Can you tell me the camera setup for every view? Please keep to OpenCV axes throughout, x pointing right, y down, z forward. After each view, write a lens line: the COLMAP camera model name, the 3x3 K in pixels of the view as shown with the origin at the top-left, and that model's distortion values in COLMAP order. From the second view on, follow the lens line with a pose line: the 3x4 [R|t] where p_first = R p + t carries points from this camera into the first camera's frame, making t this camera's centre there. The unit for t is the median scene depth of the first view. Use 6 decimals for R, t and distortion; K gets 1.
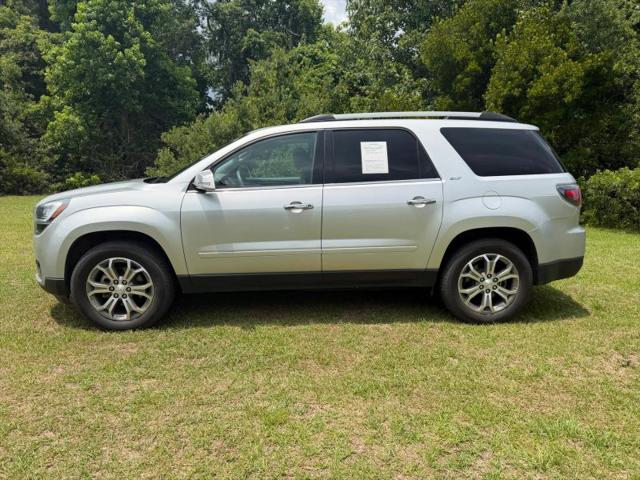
lens RADIAL K [[475.0, 0, 332.7], [0, 475.0, 224.7], [0, 0, 1]] dist [0.021407, -0.032977]
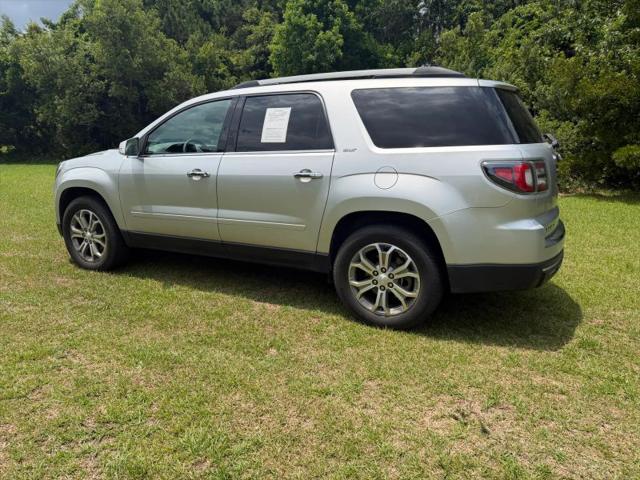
lens RADIAL K [[475.0, 0, 323.8], [0, 475.0, 222.9], [0, 0, 1]] dist [0.021407, -0.032977]
pose [[0.855101, 0.093898, -0.509888, 0.649480], [-0.072213, 0.995447, 0.062212, -0.016545], [0.513408, -0.016377, 0.857988, 0.247154]]
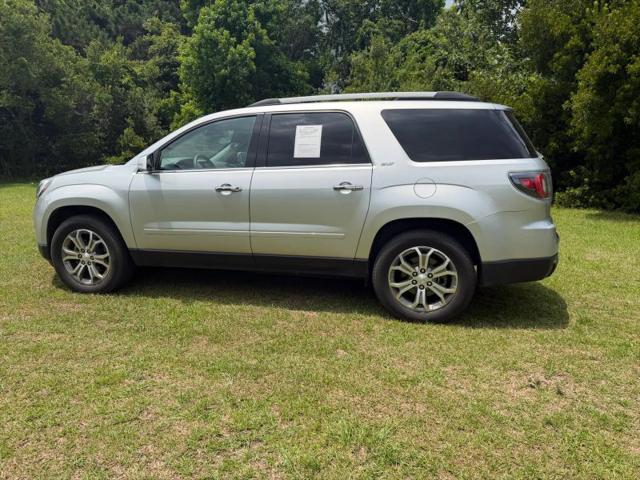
lens RADIAL K [[475.0, 0, 328.6], [0, 475.0, 224.4], [0, 0, 1]] dist [0.021407, -0.032977]
pose [[0.953683, 0.047036, -0.297113, 0.422958], [-0.041848, 0.998840, 0.023802, 0.004392], [0.297888, -0.010266, 0.954546, 0.073889]]
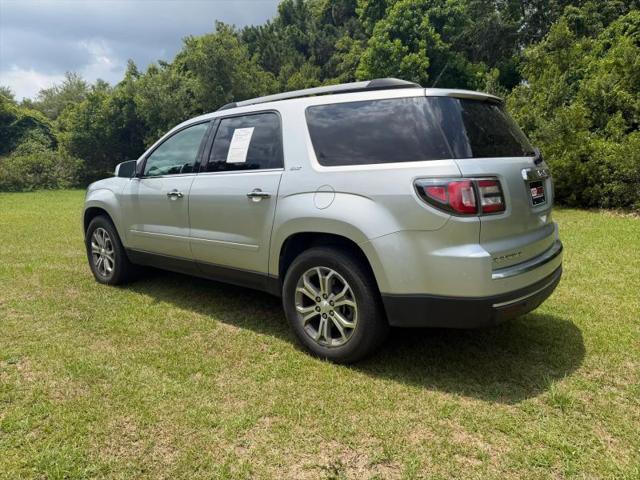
lens RADIAL K [[475.0, 0, 317.9], [0, 475.0, 218.7], [0, 0, 1]] dist [0.021407, -0.032977]
pose [[0.707628, 0.072332, -0.702873, 0.843524], [-0.080457, 0.996525, 0.021550, -0.031035], [0.701989, 0.041302, 0.710989, 0.448295]]
